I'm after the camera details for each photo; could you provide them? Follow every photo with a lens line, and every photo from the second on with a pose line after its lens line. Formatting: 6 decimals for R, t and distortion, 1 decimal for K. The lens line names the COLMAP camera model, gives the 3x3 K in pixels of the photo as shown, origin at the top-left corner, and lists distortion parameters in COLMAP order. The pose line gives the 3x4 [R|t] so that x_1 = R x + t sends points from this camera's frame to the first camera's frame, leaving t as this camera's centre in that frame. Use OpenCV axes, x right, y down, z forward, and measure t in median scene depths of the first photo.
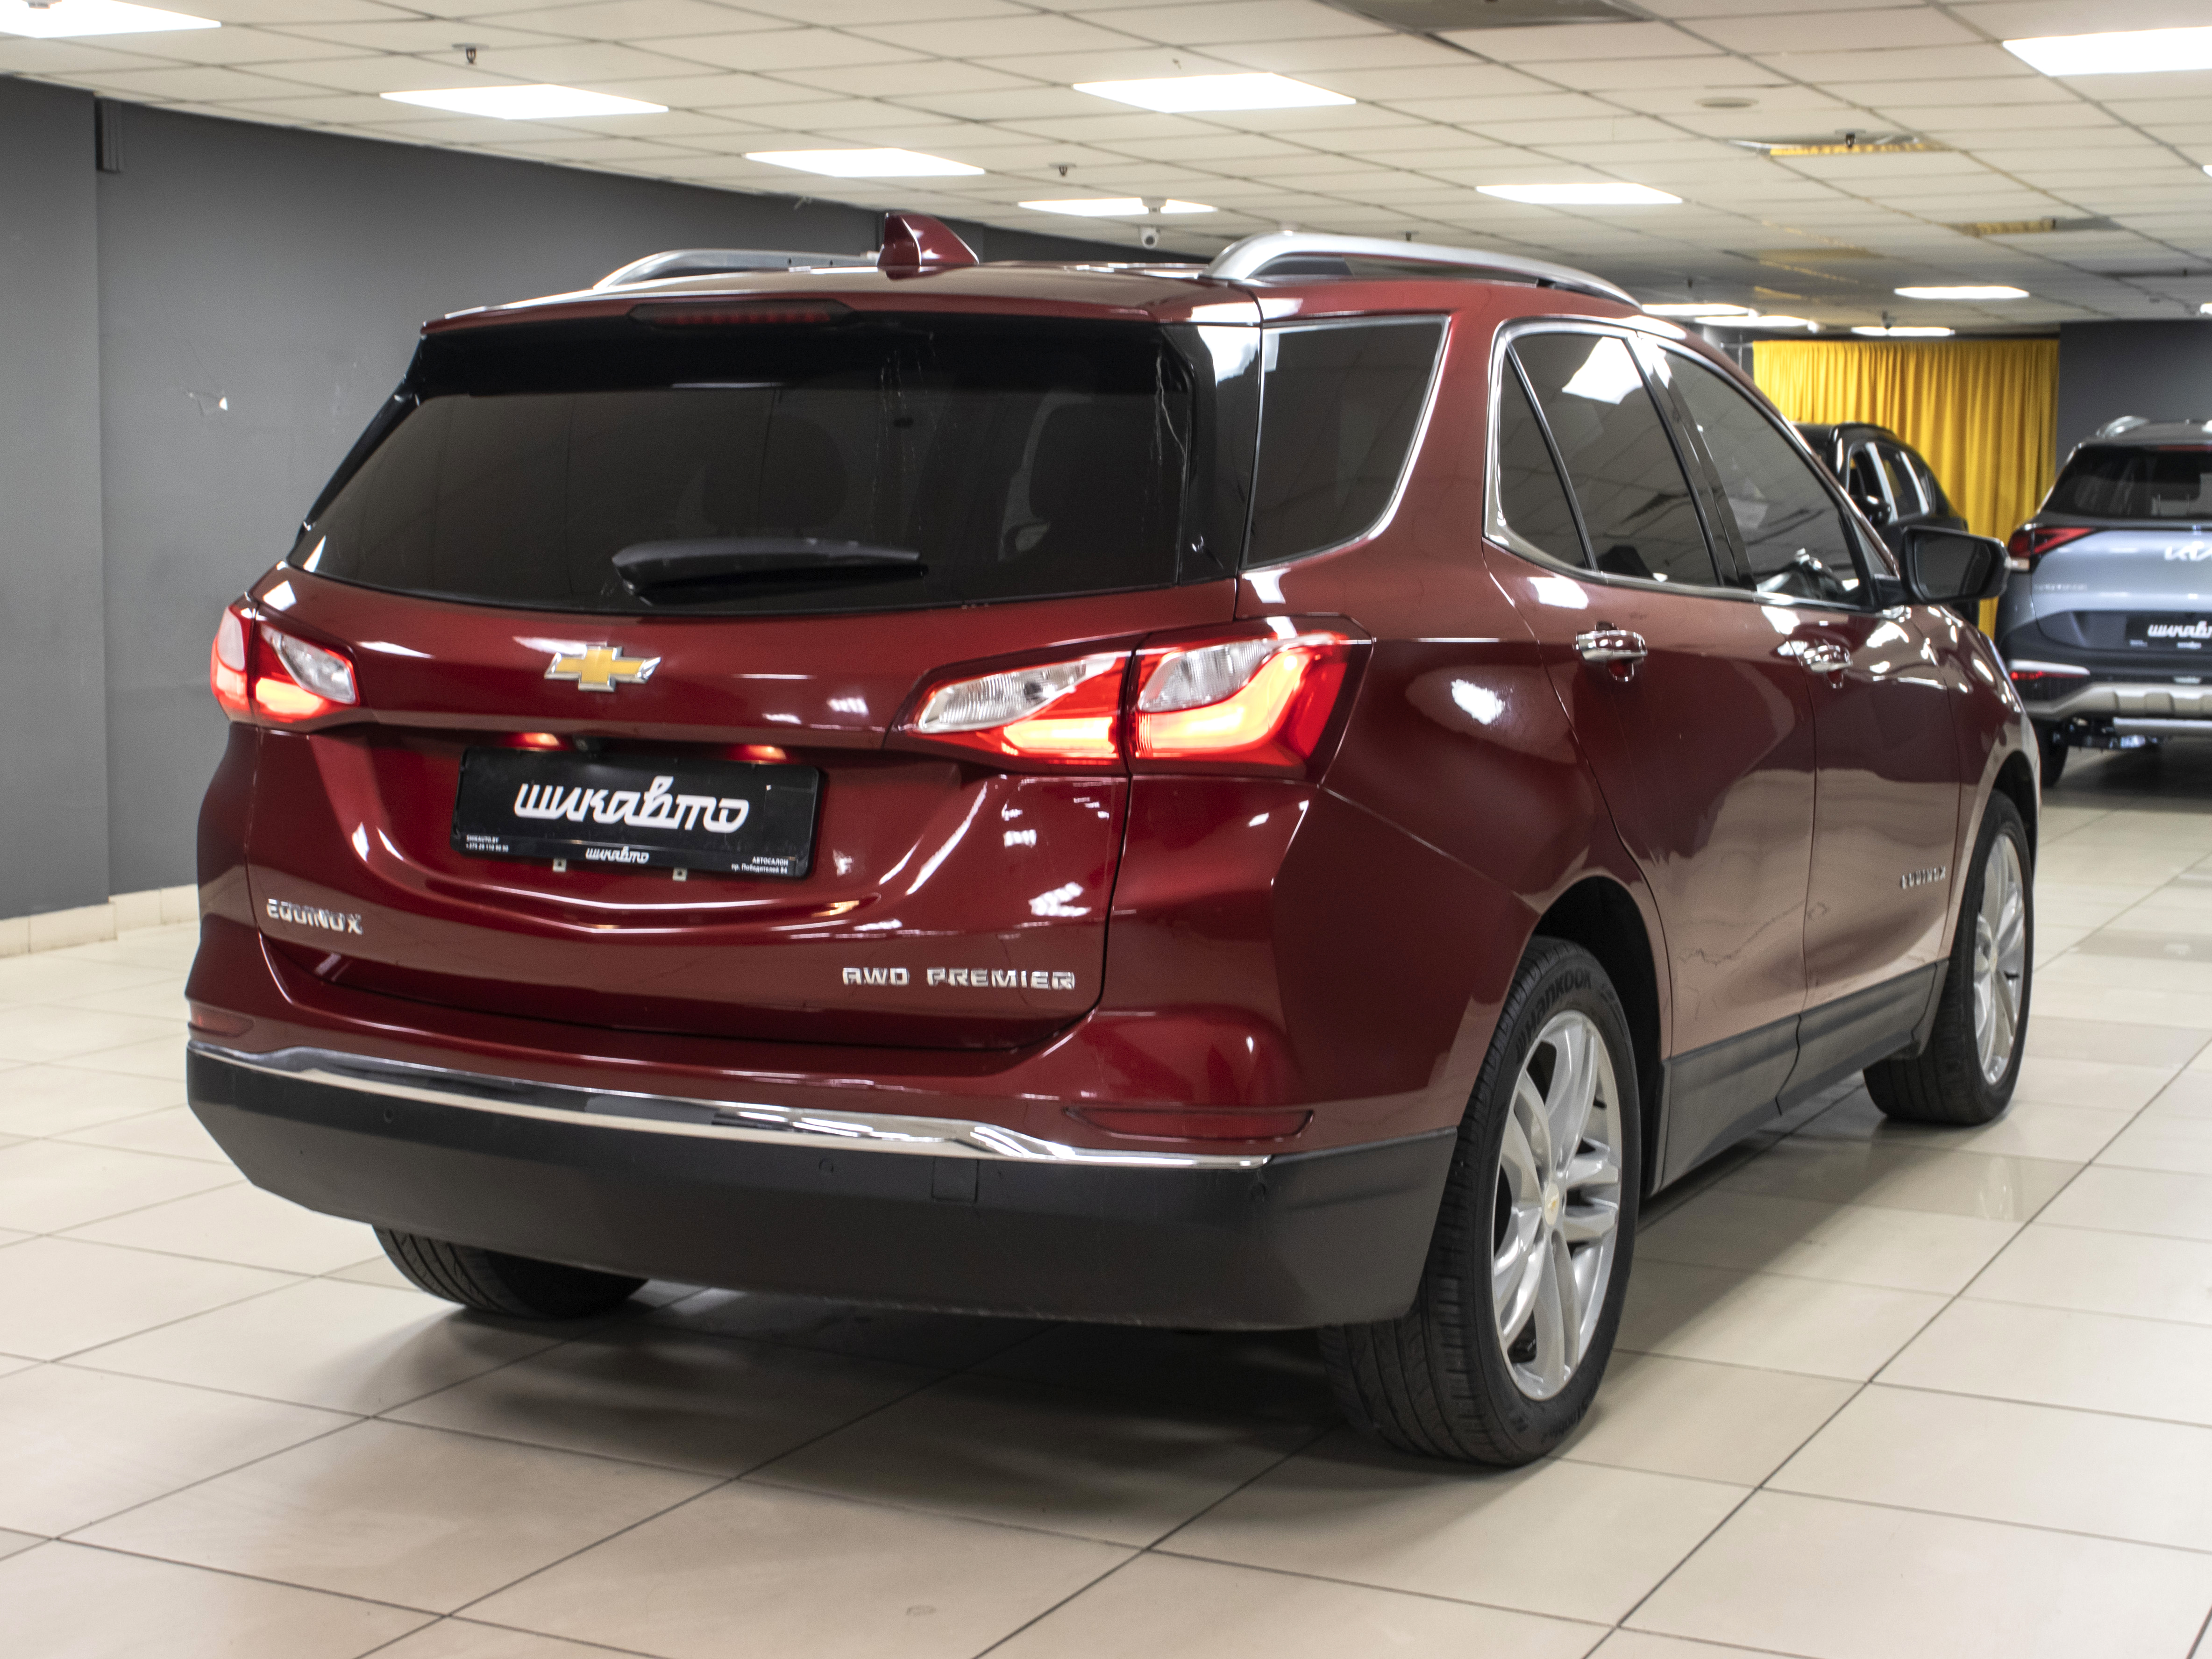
lens RADIAL K [[3358.1, 0, 1106.0], [0, 3358.1, 829.5], [0, 0, 1]] dist [-0.010037, -0.023361]
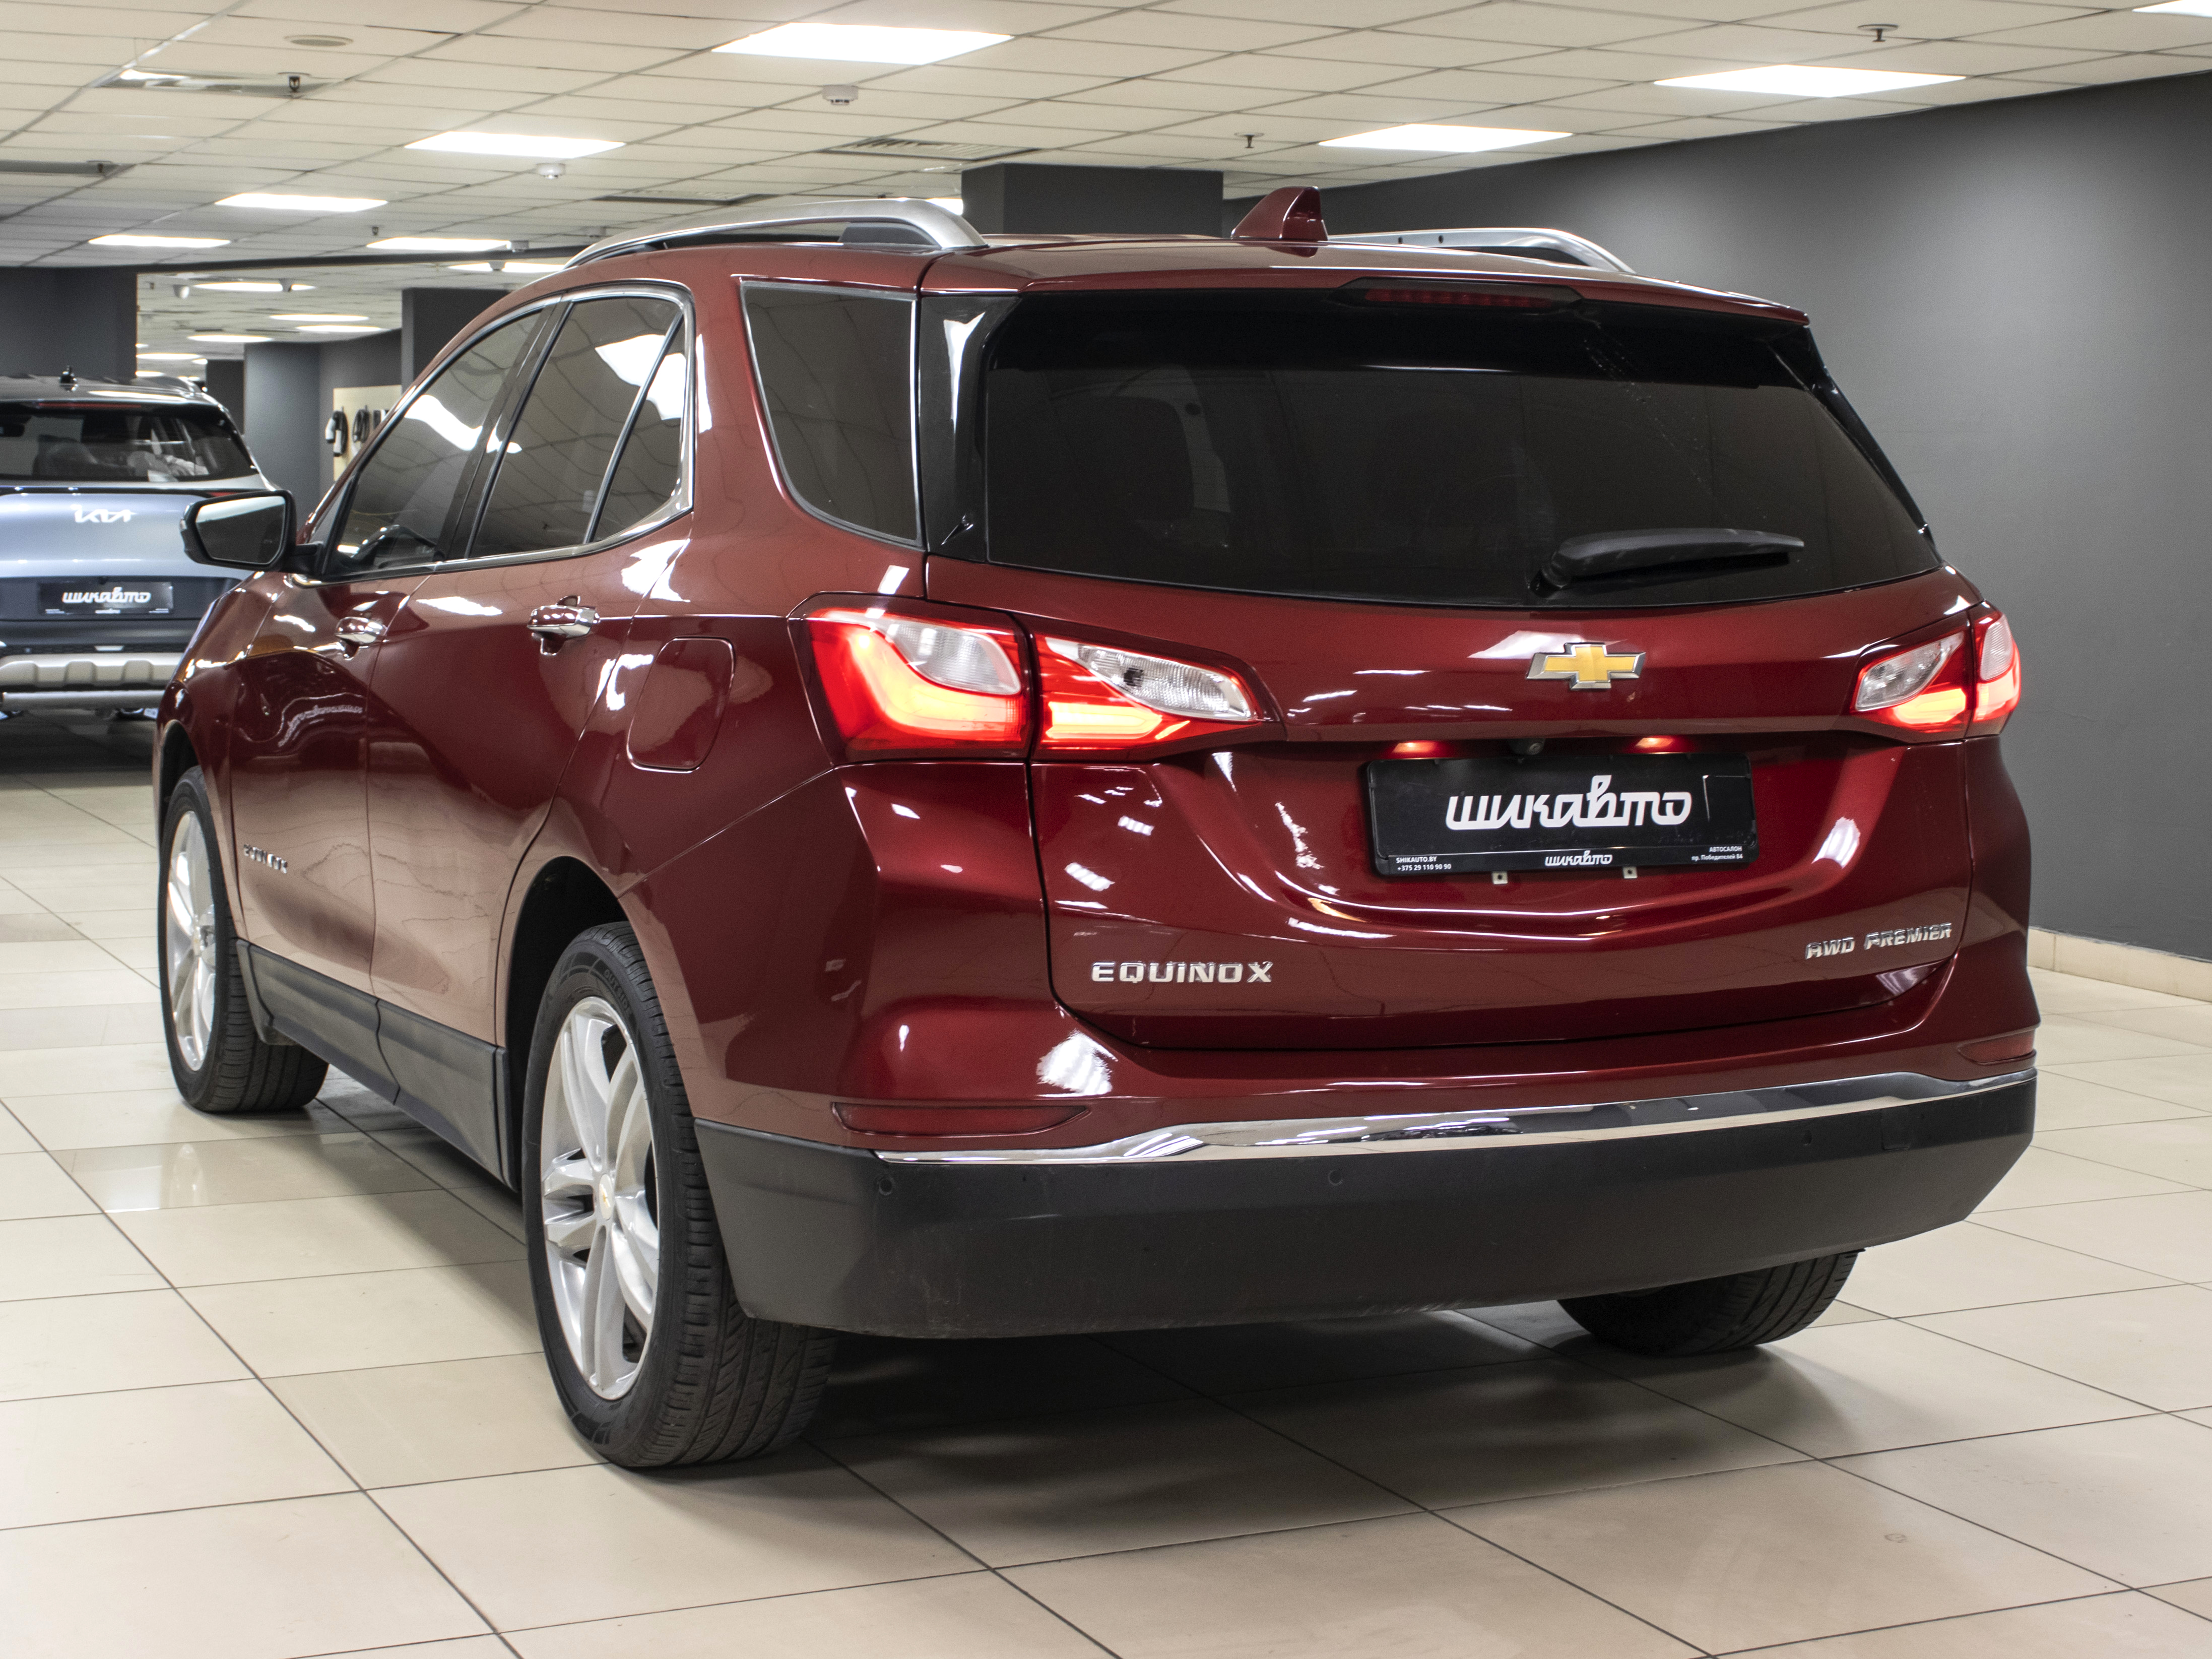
lens RADIAL K [[3568.6, 0, 1106.0], [0, 3568.6, 829.5], [0, 0, 1]] dist [0.000009, 0.087445]
pose [[0.602481, -0.079829, 0.794131, -1.040589], [0.072921, 0.996330, 0.044833, -0.056892], [-0.794795, 0.030898, 0.606091, 0.487939]]
